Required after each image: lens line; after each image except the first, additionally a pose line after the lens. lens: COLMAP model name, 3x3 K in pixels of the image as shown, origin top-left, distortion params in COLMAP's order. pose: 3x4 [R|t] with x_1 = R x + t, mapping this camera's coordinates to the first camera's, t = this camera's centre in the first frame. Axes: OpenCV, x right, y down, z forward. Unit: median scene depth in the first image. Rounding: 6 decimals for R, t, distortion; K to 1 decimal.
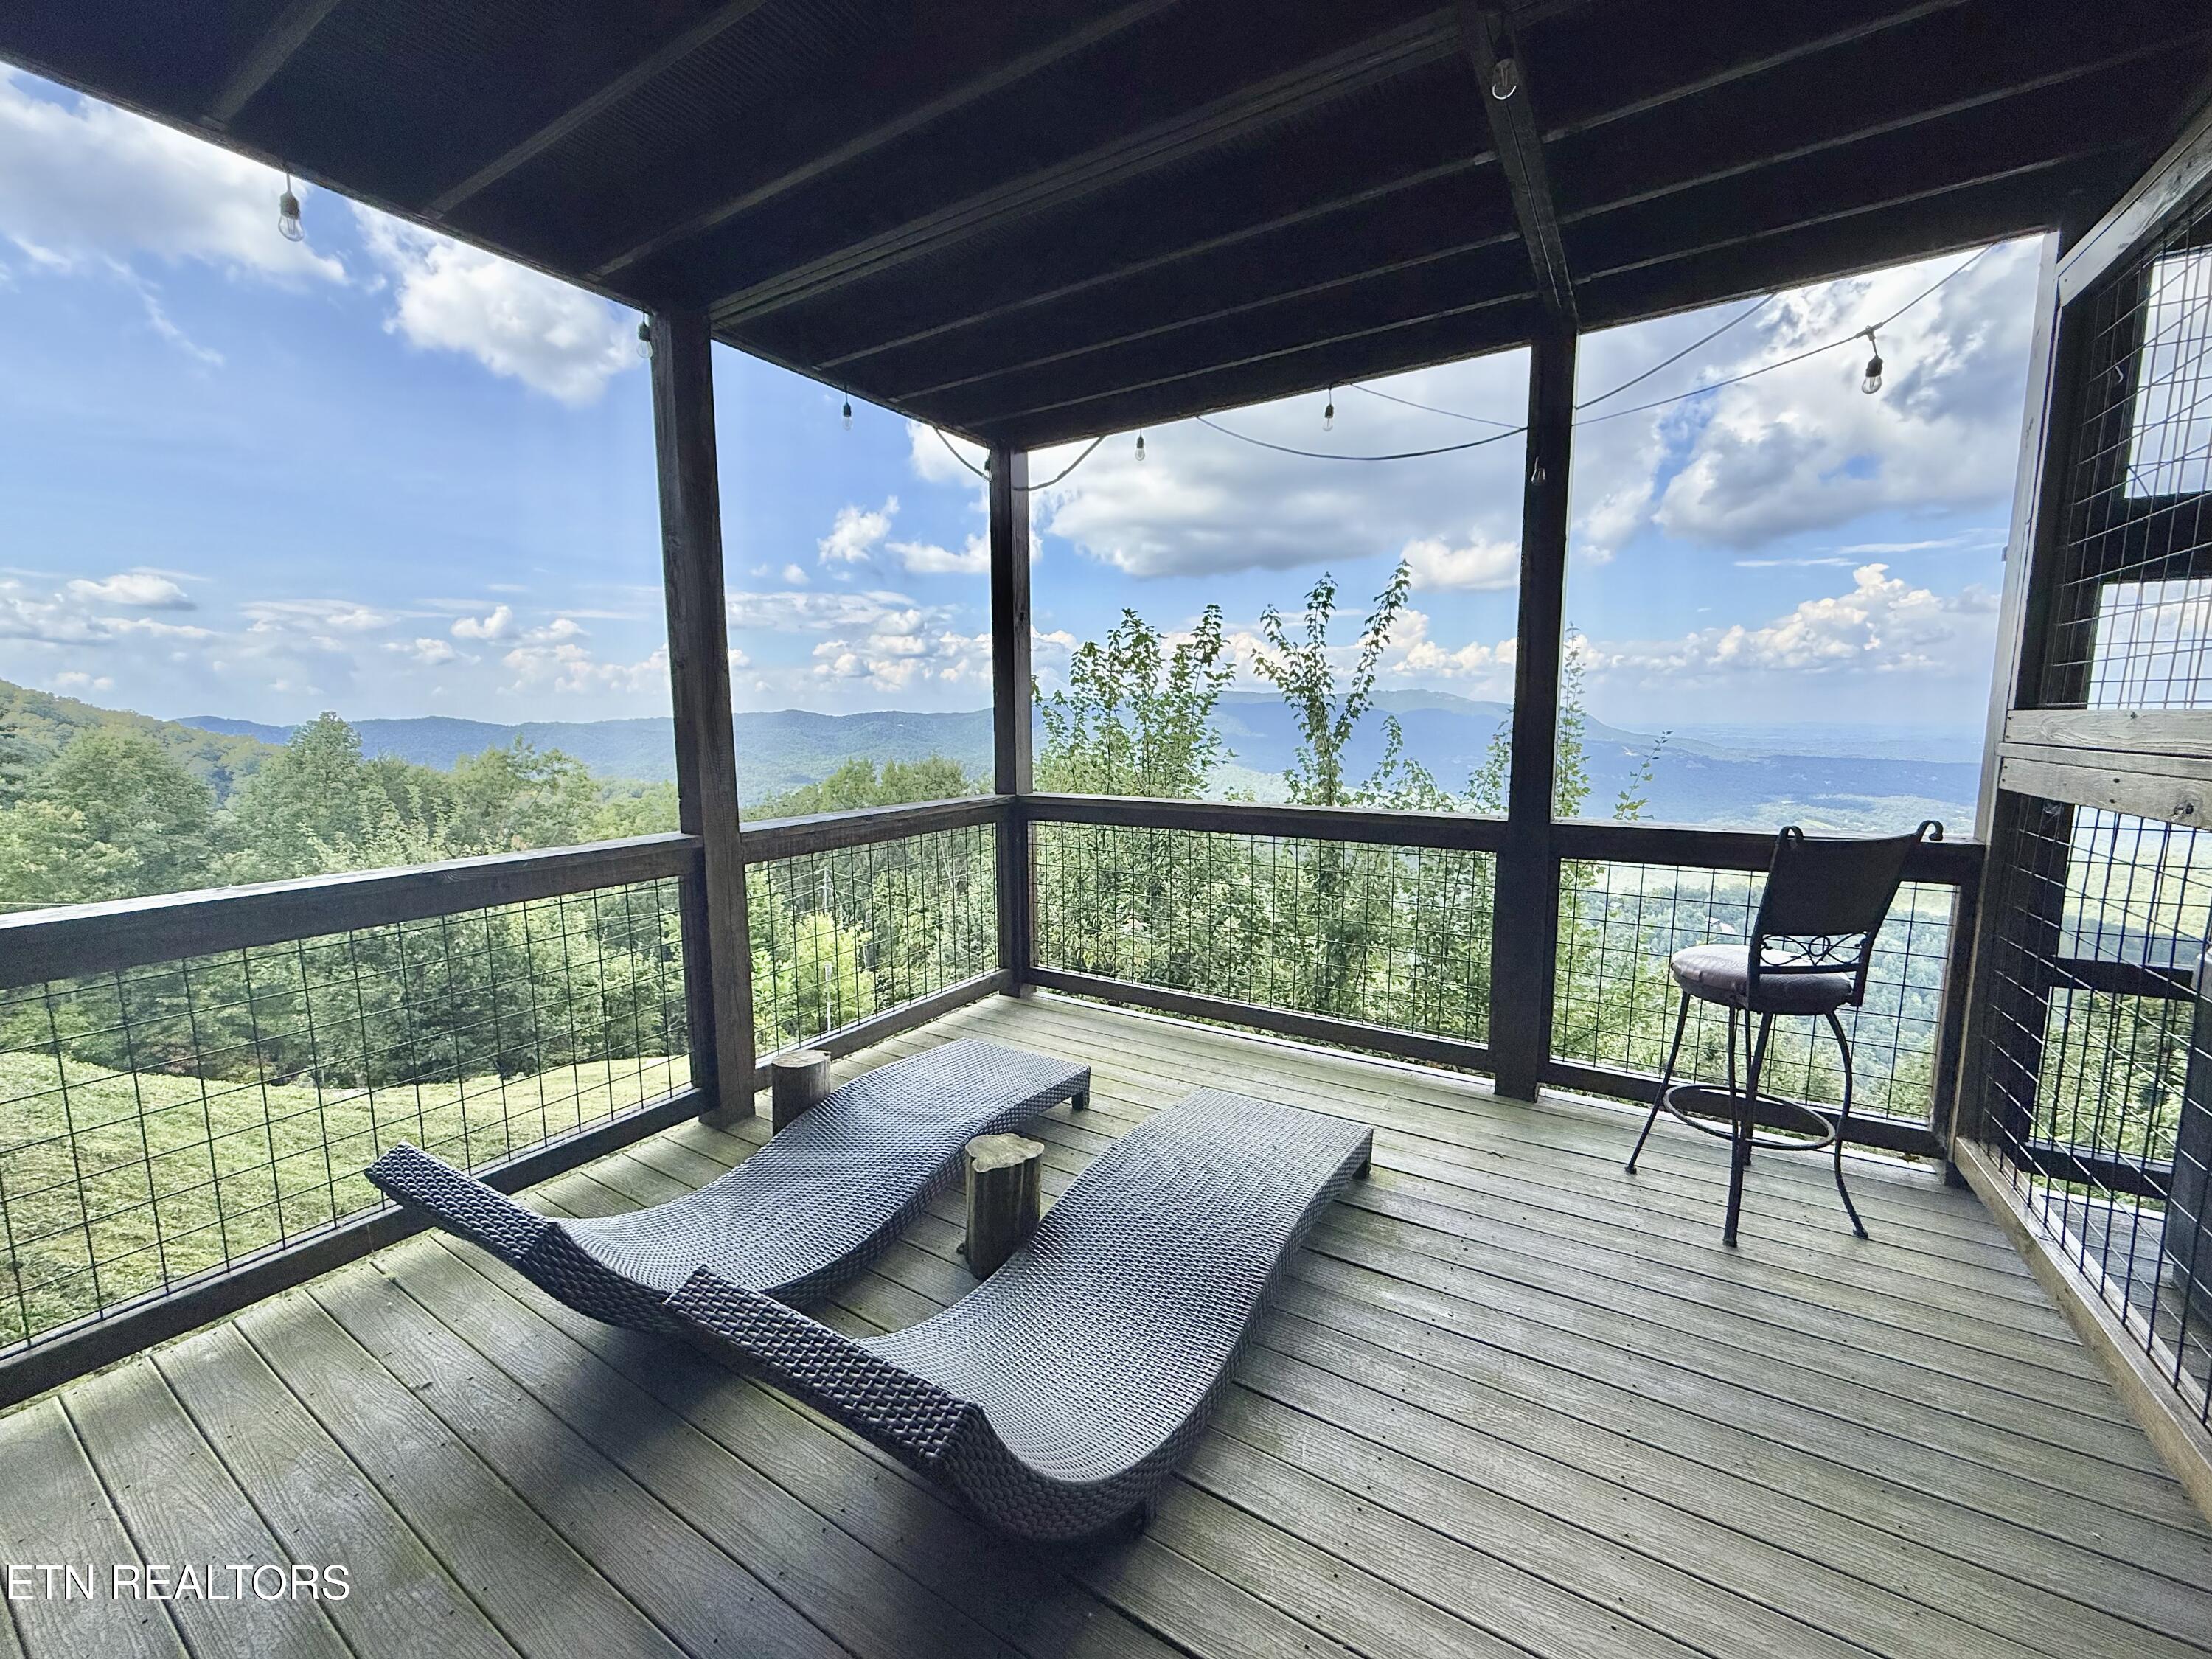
lens RADIAL K [[878.8, 0, 1099.3], [0, 878.8, 824.4], [0, 0, 1]] dist [0.000815, 0.000258]
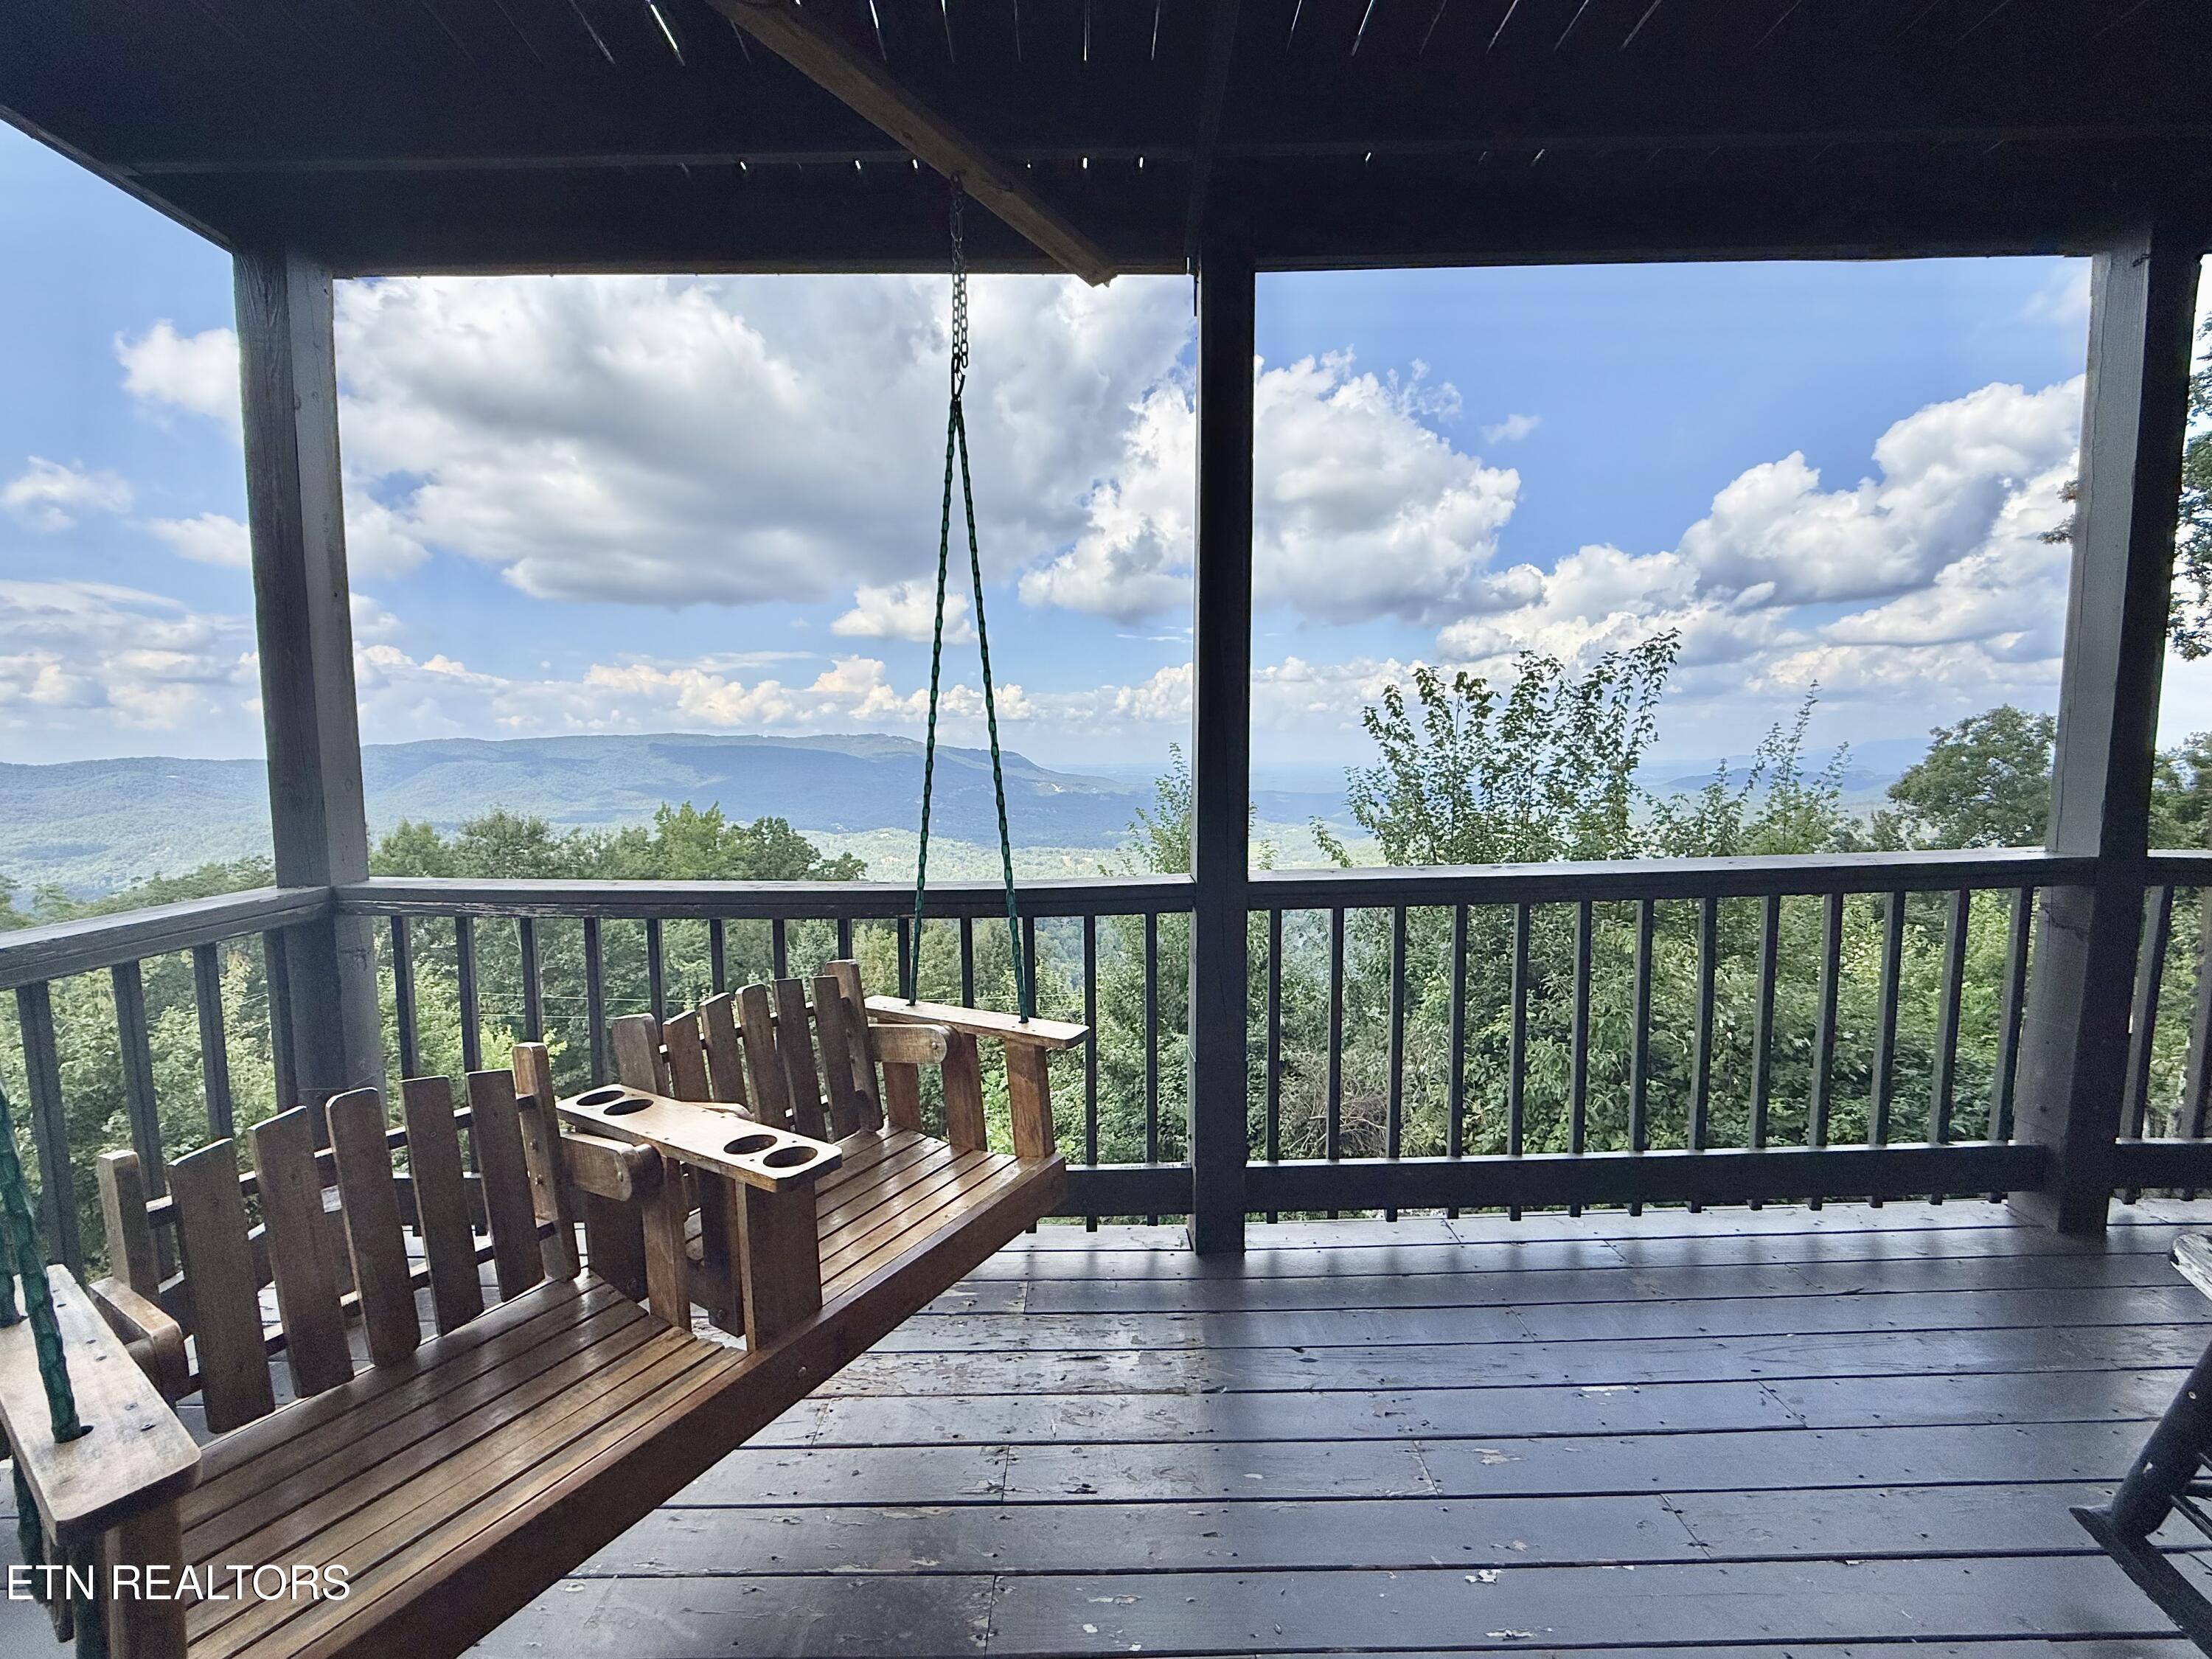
lens RADIAL K [[878.8, 0, 1074.0], [0, 878.8, 814.9], [0, 0, 1]] dist [0.000815, 0.000258]
pose [[0.839197, -0.040915, 0.542286, -0.008353], [0.073041, 0.996611, -0.037839, -0.041133], [-0.538900, 0.071363, 0.839342, 0.266546]]
